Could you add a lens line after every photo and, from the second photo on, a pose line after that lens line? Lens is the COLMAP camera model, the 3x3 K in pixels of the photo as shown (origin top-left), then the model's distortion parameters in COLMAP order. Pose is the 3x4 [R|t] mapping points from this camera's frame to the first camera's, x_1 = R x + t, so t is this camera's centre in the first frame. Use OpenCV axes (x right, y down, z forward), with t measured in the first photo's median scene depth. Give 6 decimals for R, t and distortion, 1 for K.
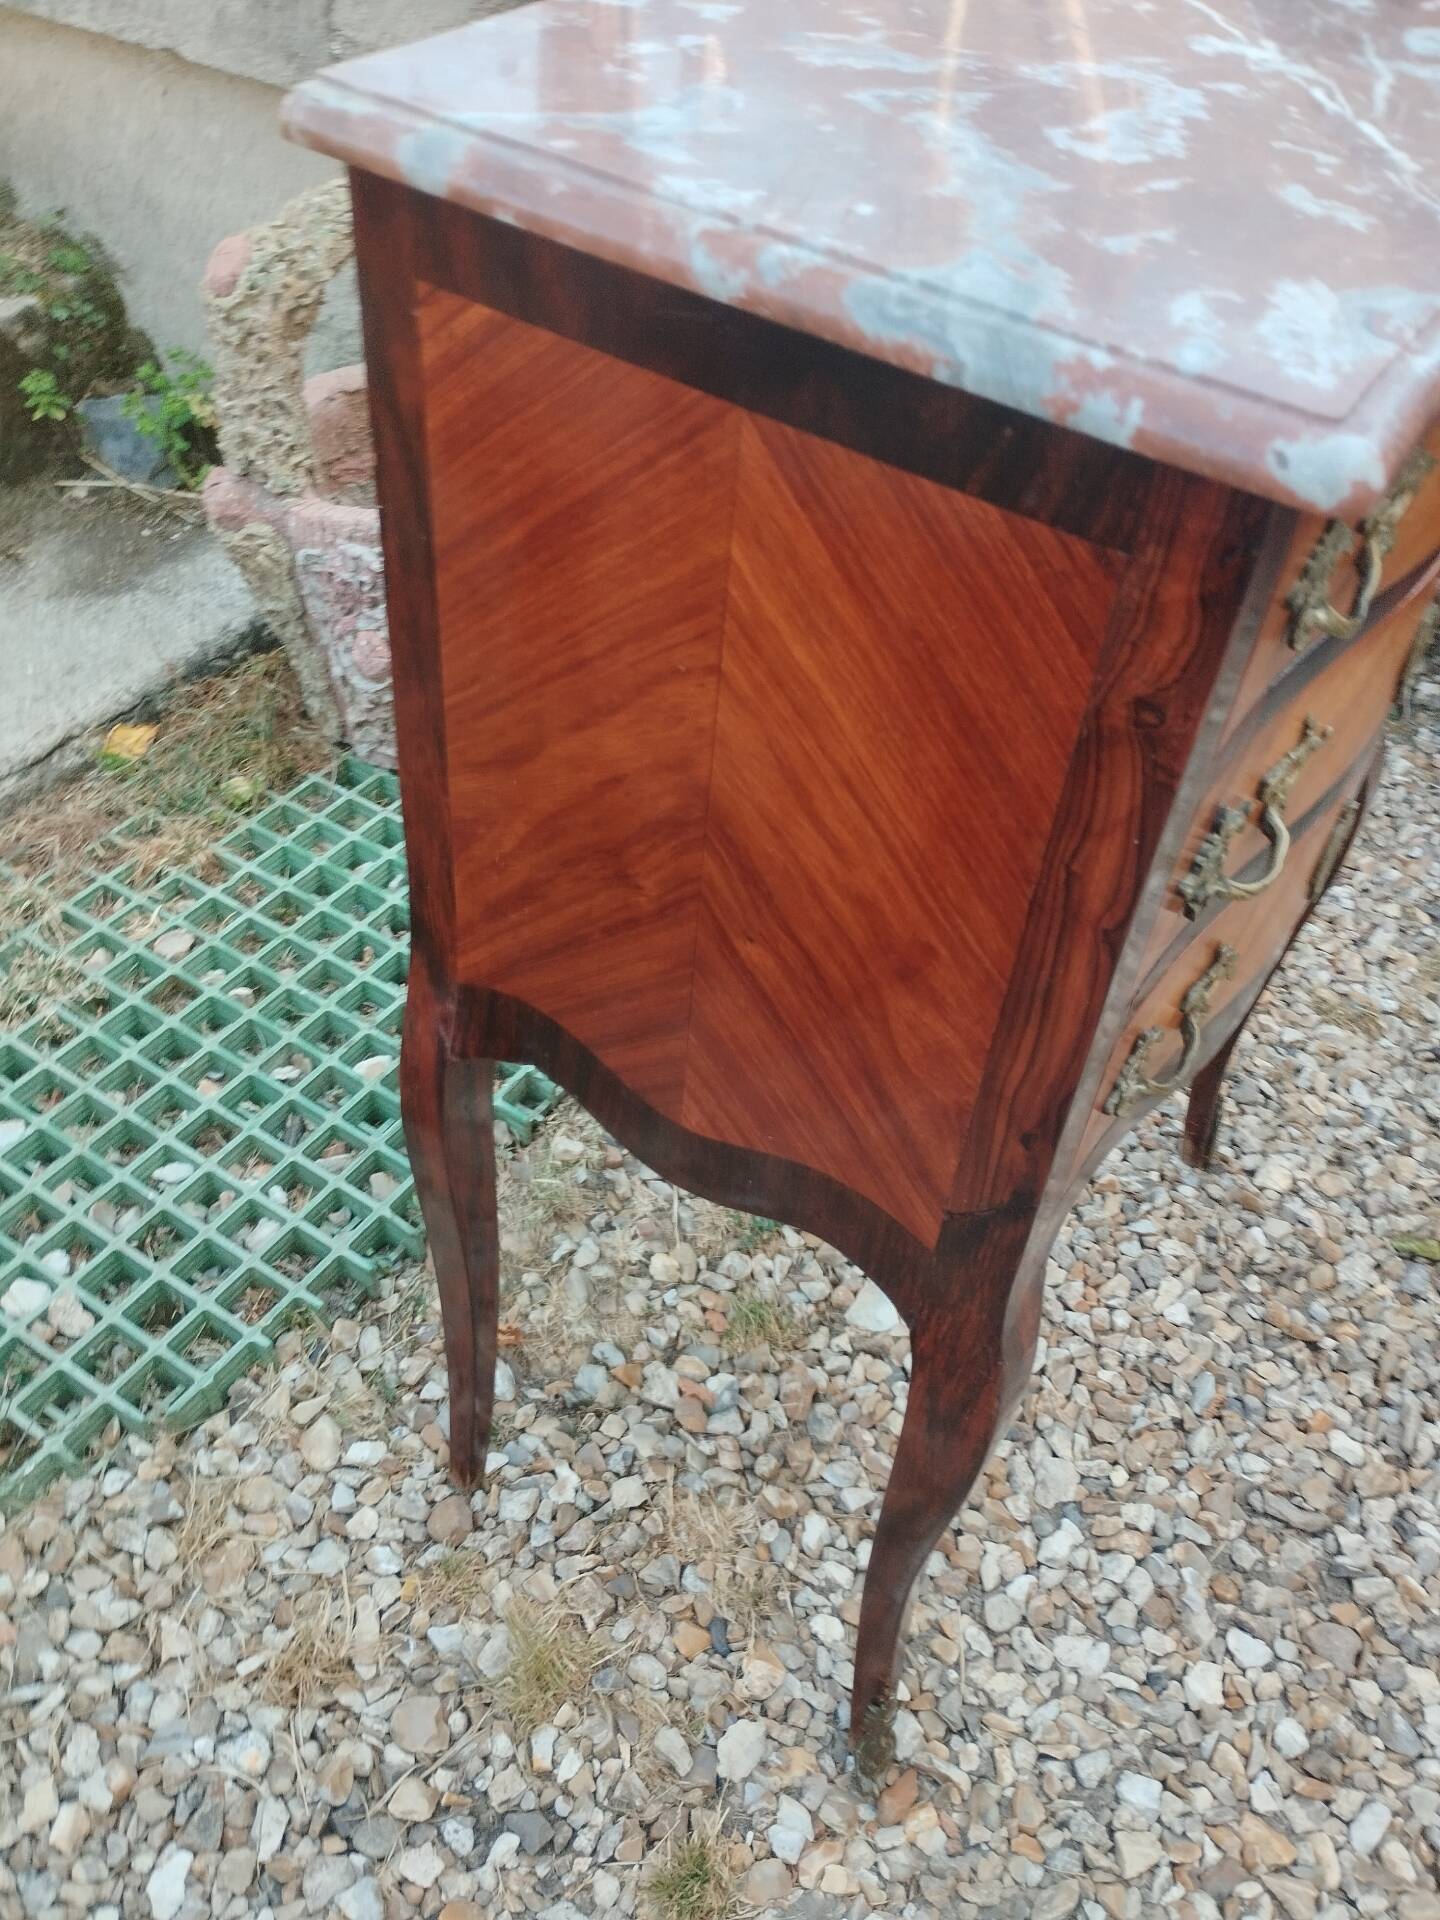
lens RADIAL K [[1612.3, 0, 715.5], [0, 1612.3, 948.3], [0, 0, 1]] dist [-0.009254, -0.014435]
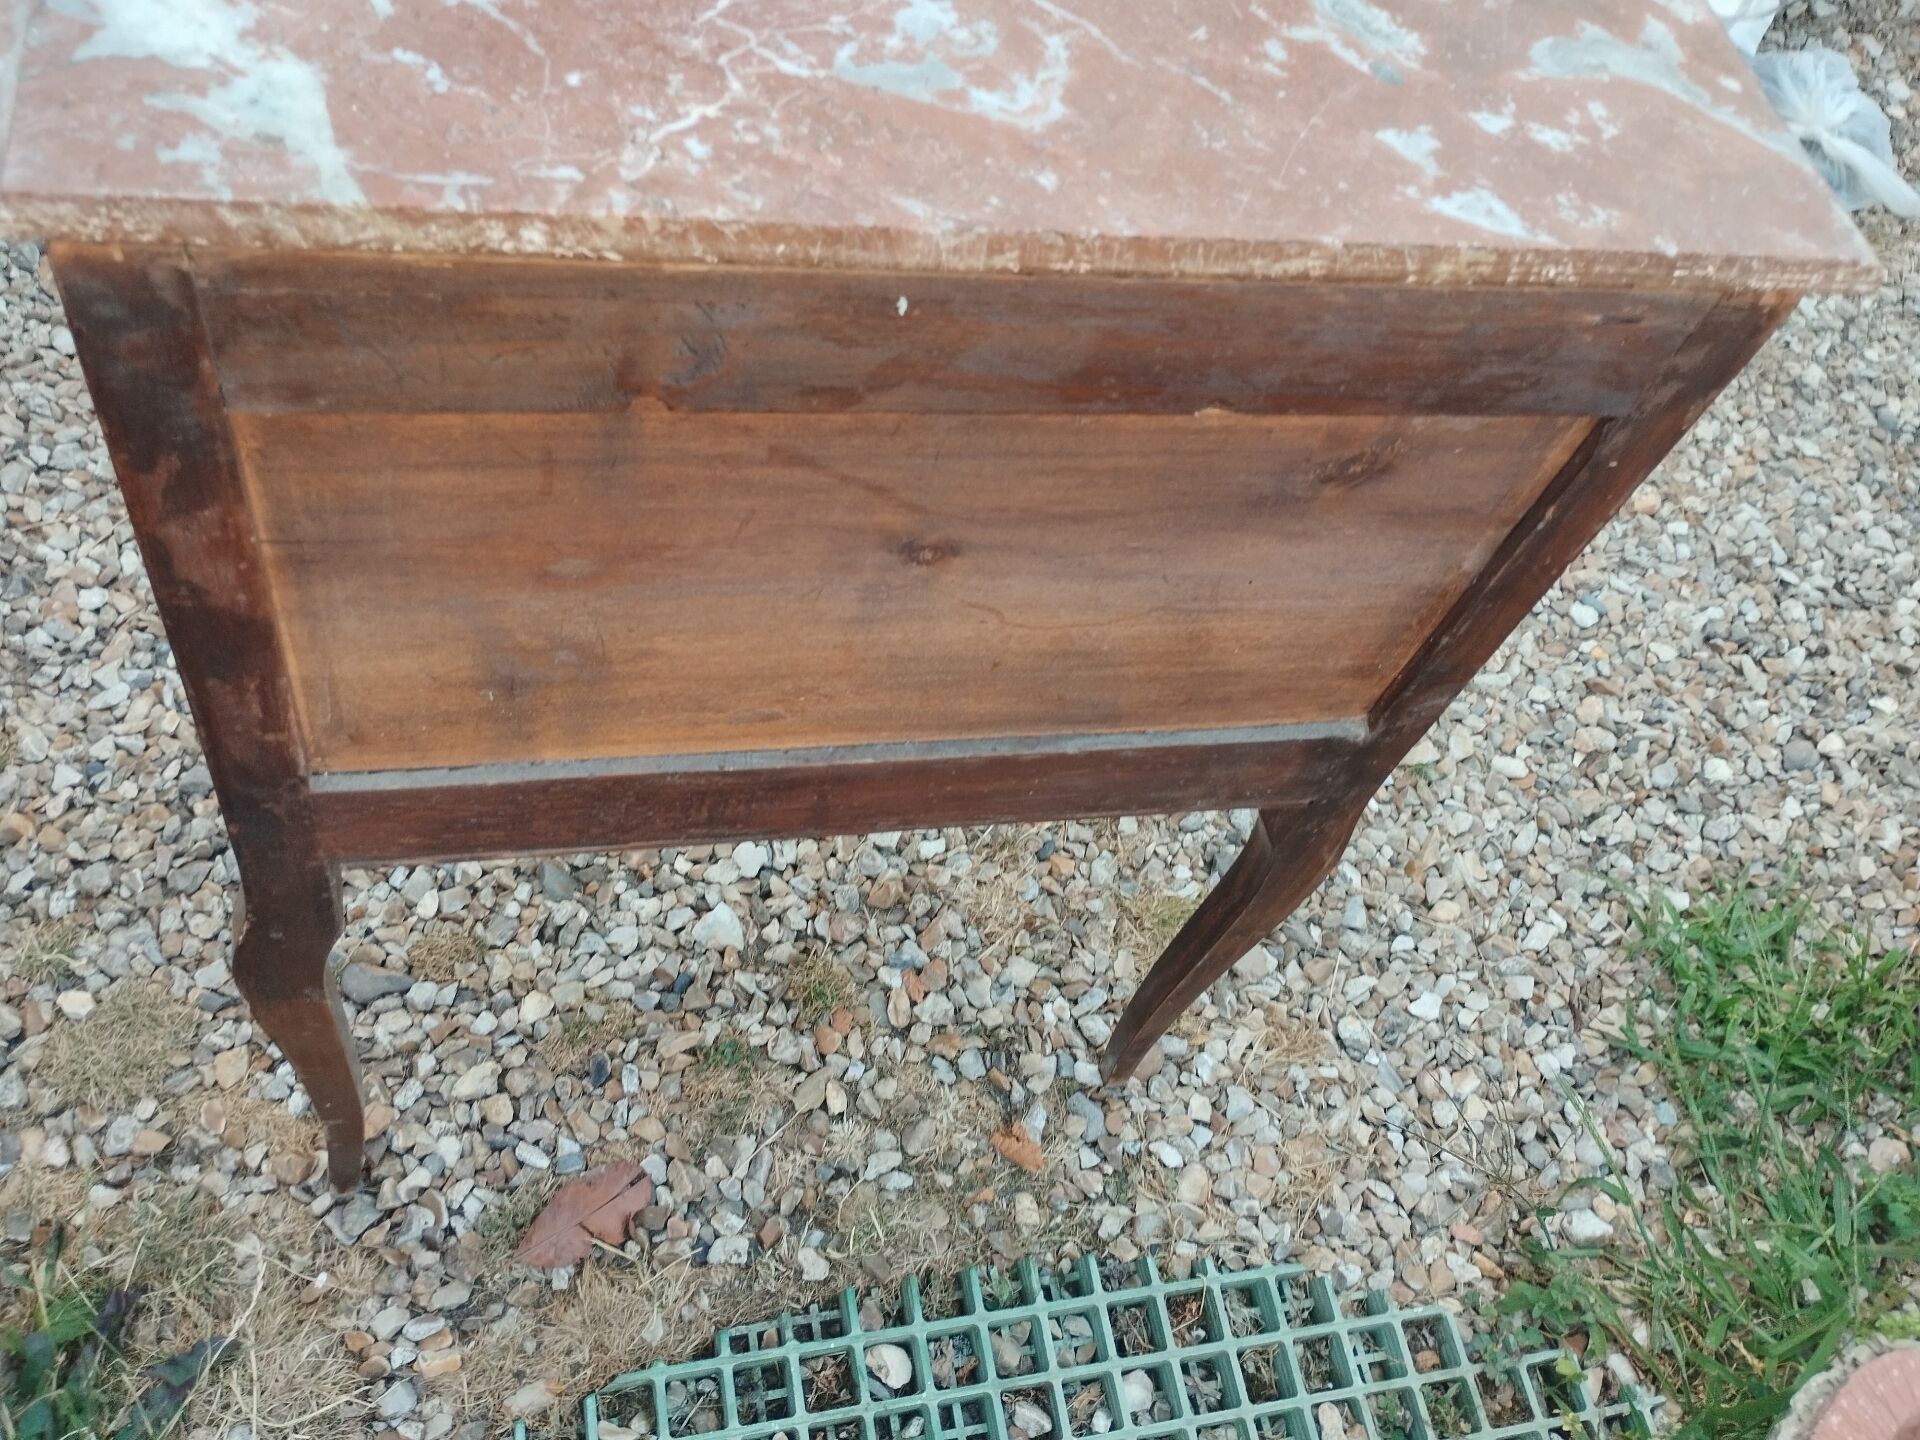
lens RADIAL K [[1646.4, 0, 951.0], [0, 1646.4, 691.4], [0, 0, 1]] dist [0.065013, -0.073281]
pose [[-0.668908, -0.713596, 0.208191, -0.115112], [0.292419, 0.004886, 0.956278, -0.767964], [-0.683413, 0.700541, 0.205401, 0.582841]]
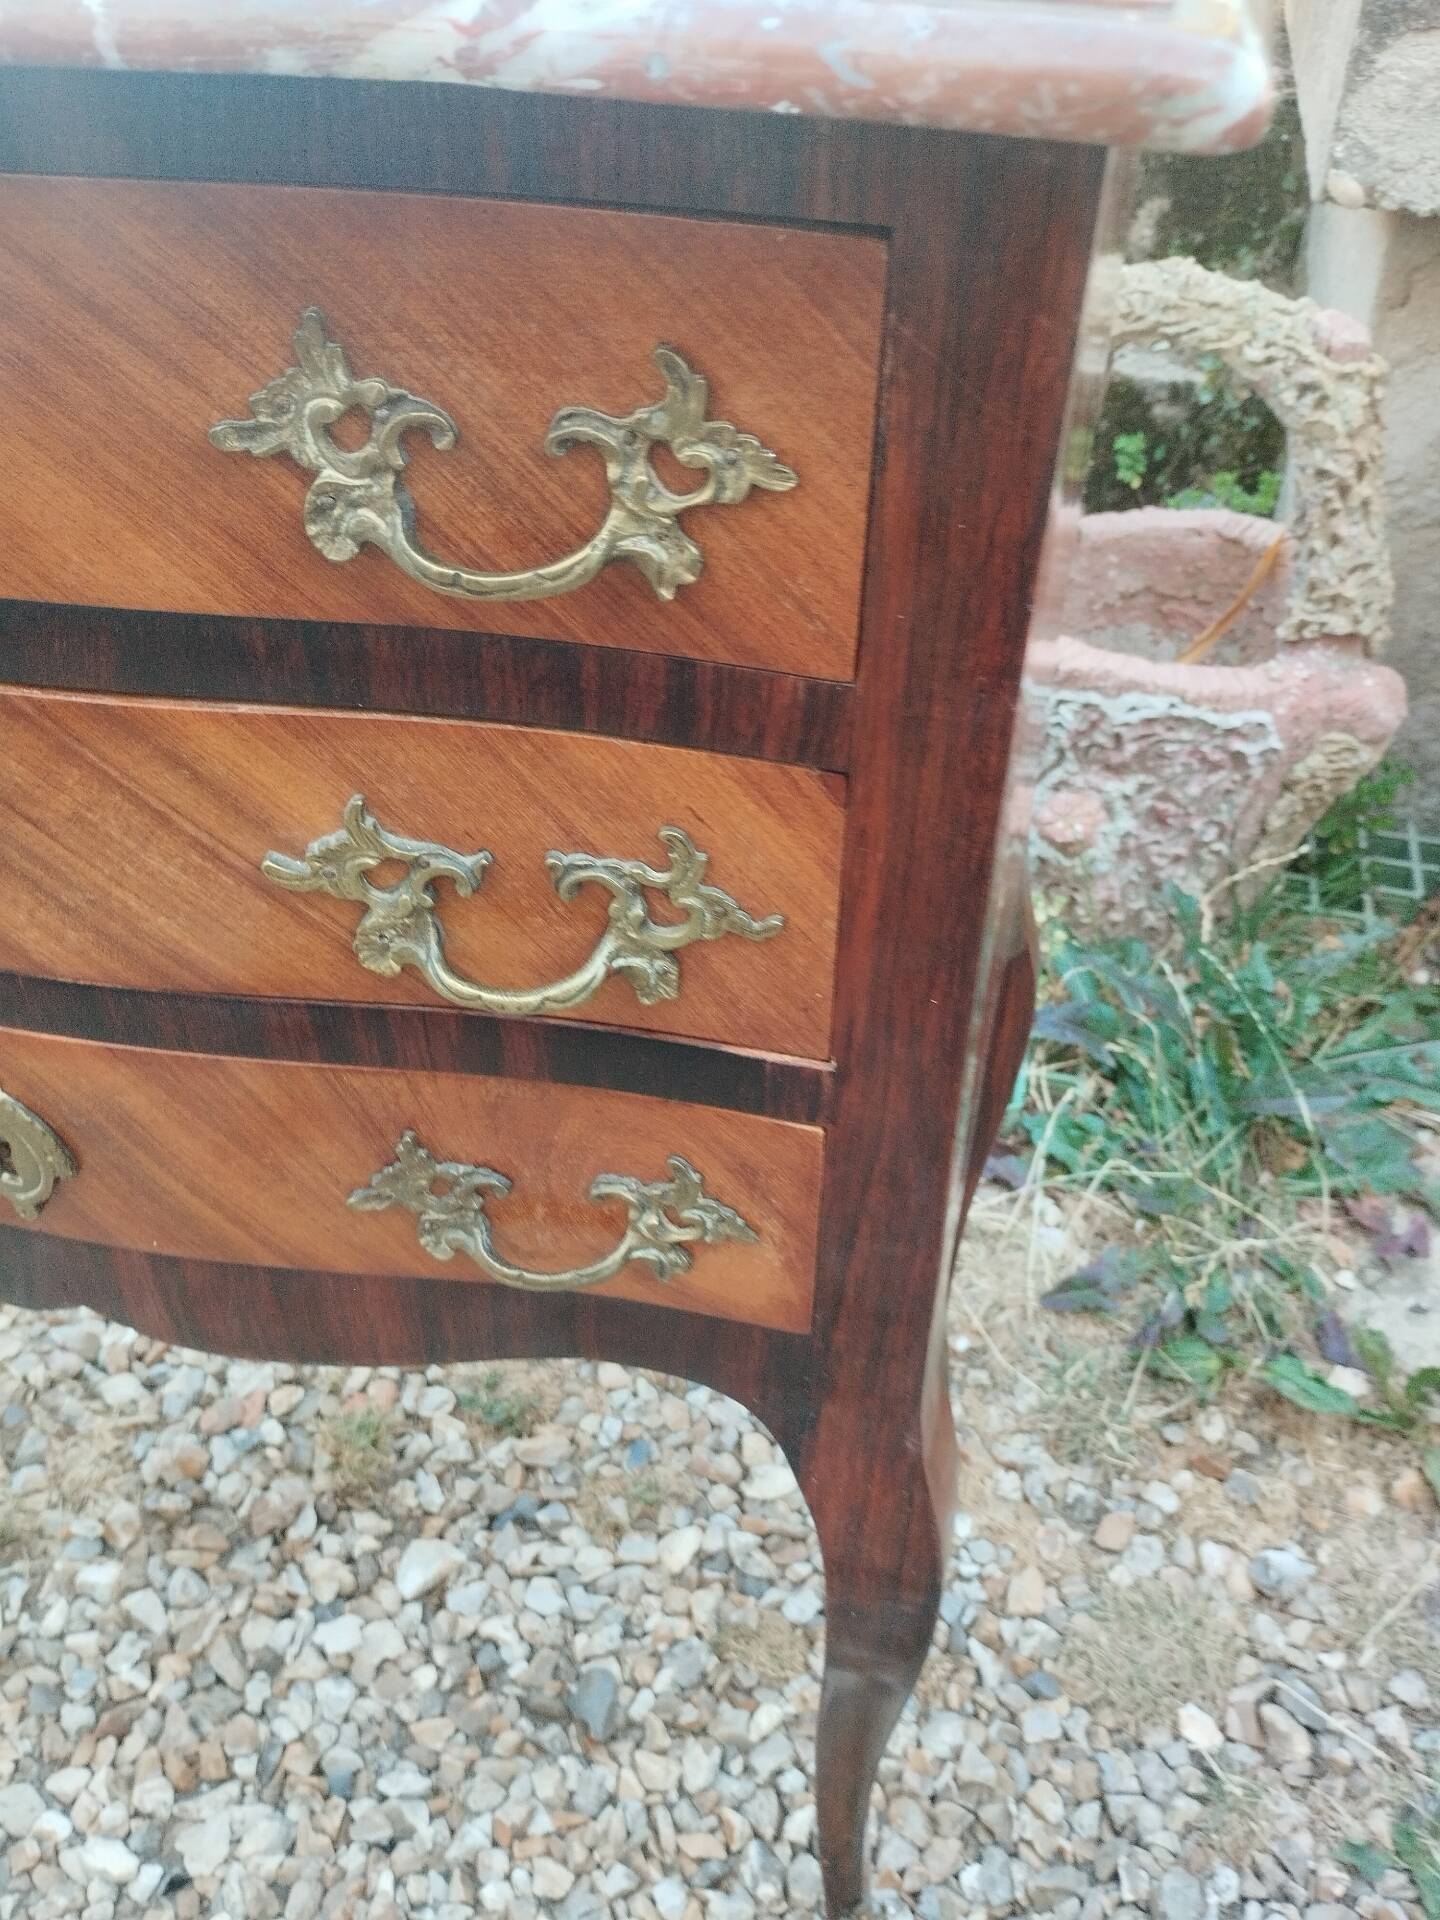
lens RADIAL K [[1643.4, 0, 717.4], [0, 1643.4, 959.8], [0, 0, 1]] dist [0.057279, -0.106399]
pose [[0.328836, 0.567614, -0.754772, 0.598617], [-0.647406, 0.717358, 0.257418, -0.296786], [0.687555, 0.403995, 0.603370, 0.499305]]
